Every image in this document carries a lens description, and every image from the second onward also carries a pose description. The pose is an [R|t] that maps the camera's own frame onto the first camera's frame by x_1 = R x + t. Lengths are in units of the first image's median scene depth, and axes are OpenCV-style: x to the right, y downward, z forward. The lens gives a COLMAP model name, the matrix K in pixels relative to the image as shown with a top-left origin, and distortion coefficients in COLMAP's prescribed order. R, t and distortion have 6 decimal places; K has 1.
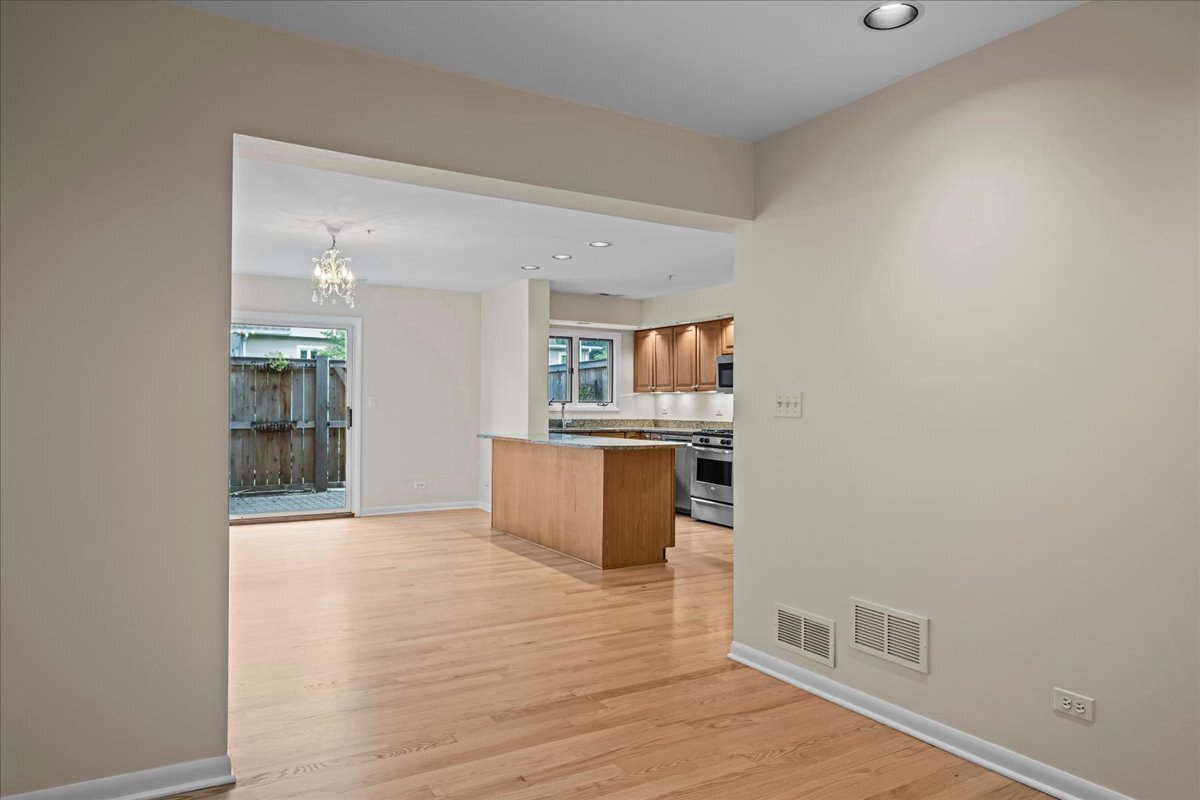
lens RADIAL K [[785.8, 0, 588.3], [0, 785.8, 401.4], [0, 0, 1]] dist [-0.004828, 0.012303]
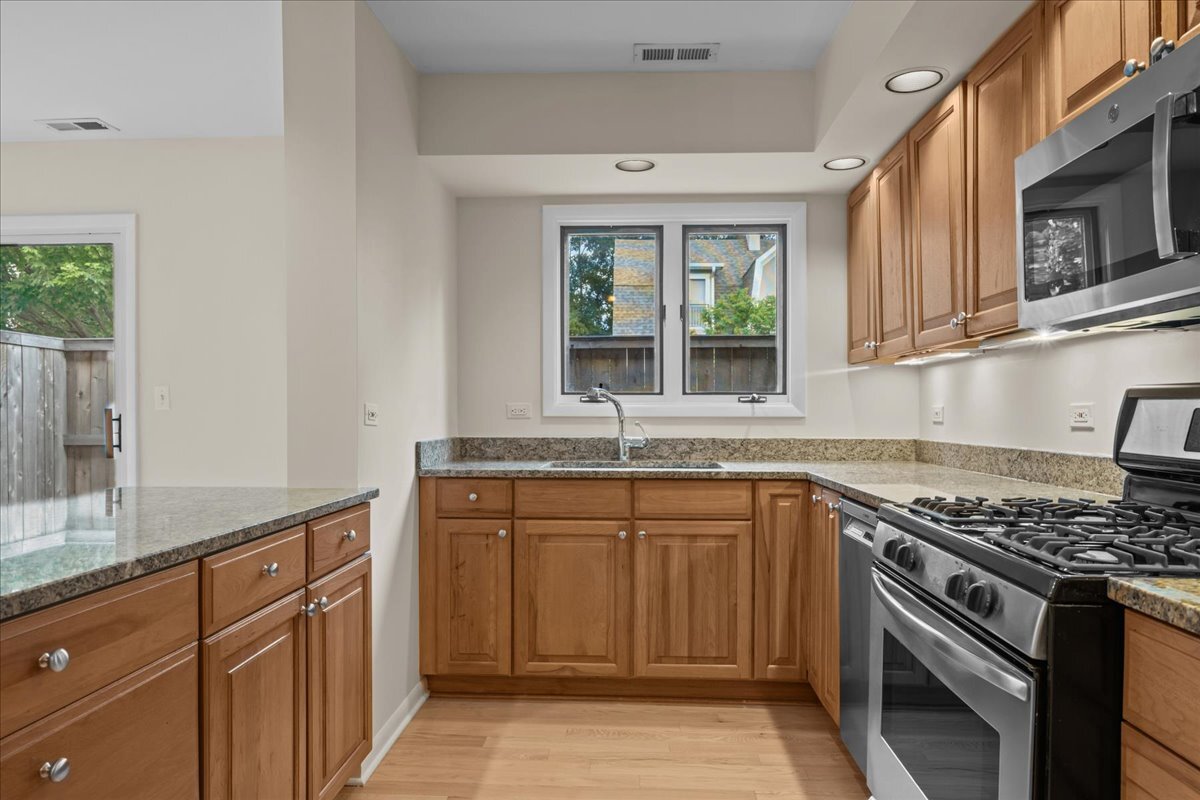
lens RADIAL K [[785.8, 0, 584.2], [0, 785.8, 419.6], [0, 0, 1]] dist [-0.004828, 0.012303]
pose [[0.836075, -0.002277, -0.548610, 0.163710], [0.006960, 0.999955, 0.006456, 0.011173], [0.548571, -0.009216, 0.836053, 0.670103]]
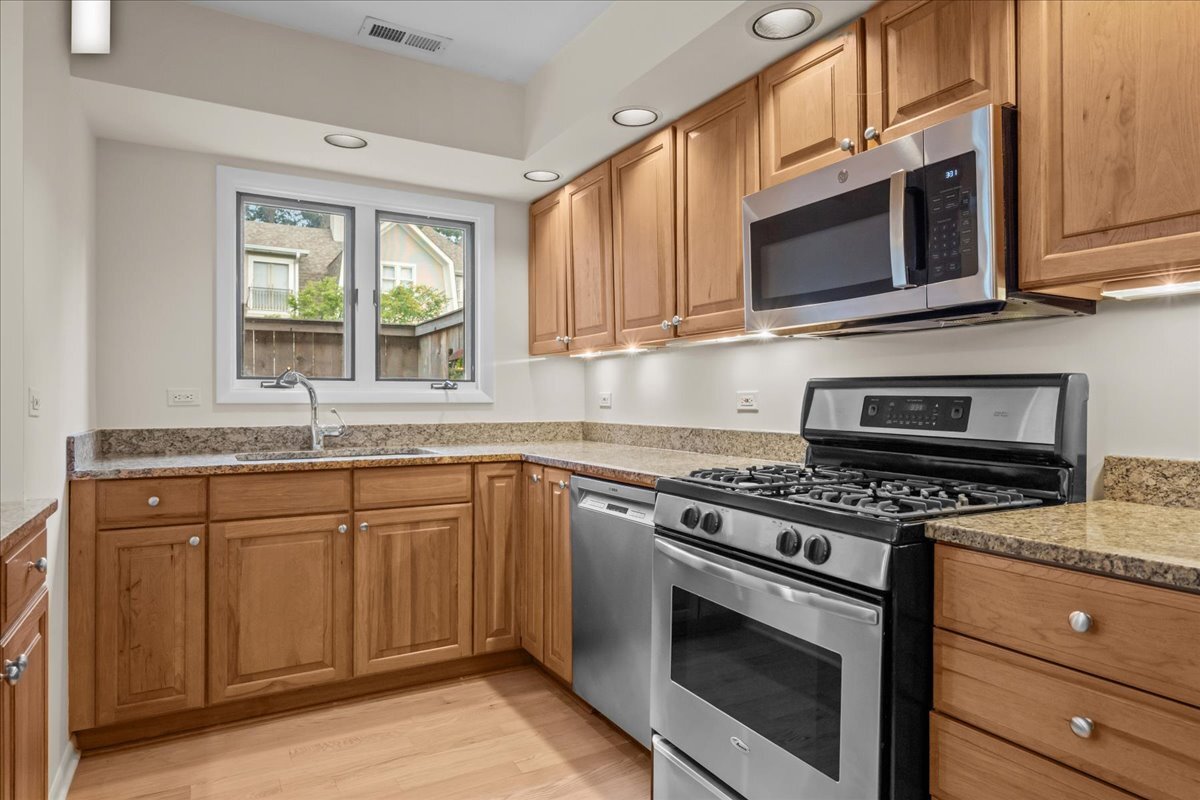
lens RADIAL K [[728.4, 0, 606.3], [0, 728.4, 395.3], [0, 0, 1]] dist [-0.000008, 0.001363]
pose [[0.999953, -0.008602, 0.004464, 0.101177], [0.008610, 0.999961, -0.001843, 0.010414], [-0.004448, 0.001881, 0.999988, 0.665078]]
